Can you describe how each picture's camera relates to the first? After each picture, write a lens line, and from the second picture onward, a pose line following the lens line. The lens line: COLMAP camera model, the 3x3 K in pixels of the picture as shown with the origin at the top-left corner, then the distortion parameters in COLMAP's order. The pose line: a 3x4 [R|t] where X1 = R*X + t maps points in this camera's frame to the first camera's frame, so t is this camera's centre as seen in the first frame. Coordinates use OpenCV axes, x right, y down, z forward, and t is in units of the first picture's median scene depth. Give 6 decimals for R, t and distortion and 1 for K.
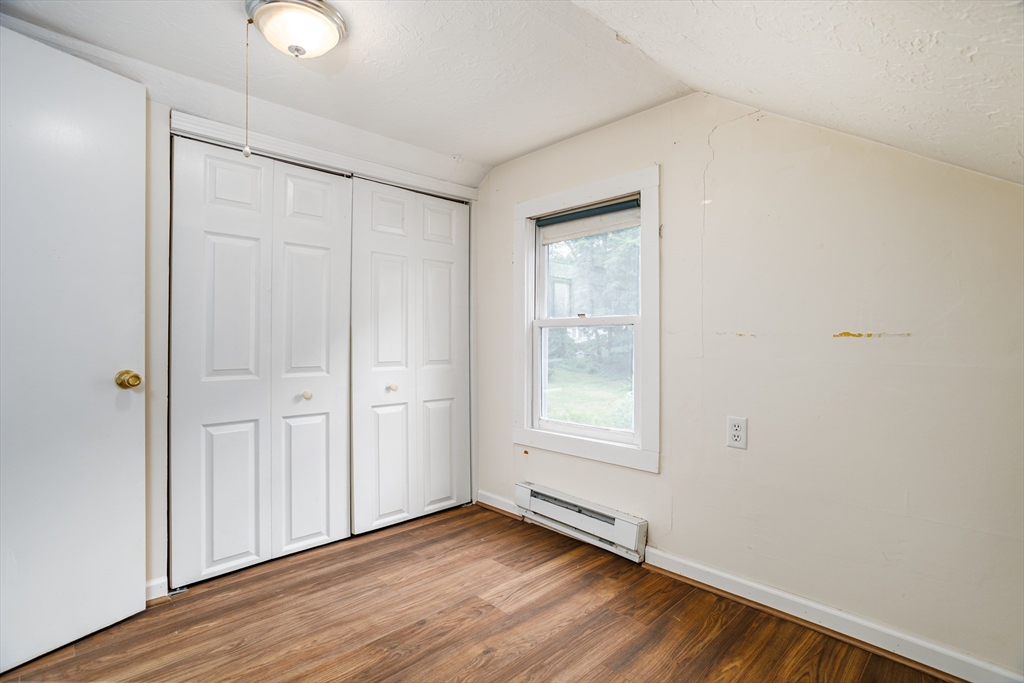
lens RADIAL K [[500.1, 0, 512.1], [0, 500.1, 335.1], [0, 0, 1]] dist [-0.031130, 0.016487]
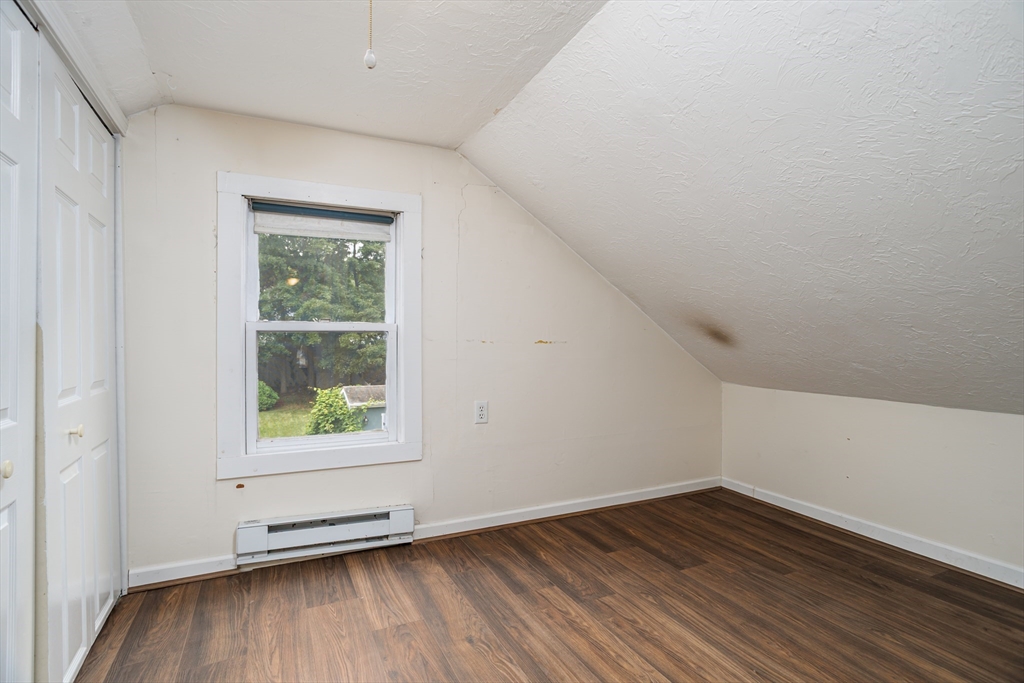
lens RADIAL K [[500.1, 0, 518.9], [0, 500.1, 341.2], [0, 0, 1]] dist [-0.031130, 0.016487]
pose [[0.305247, -0.004375, 0.952263, -0.781207], [-0.010299, 0.999916, 0.007896, -0.013358], [-0.952218, -0.012218, 0.305176, 0.438725]]
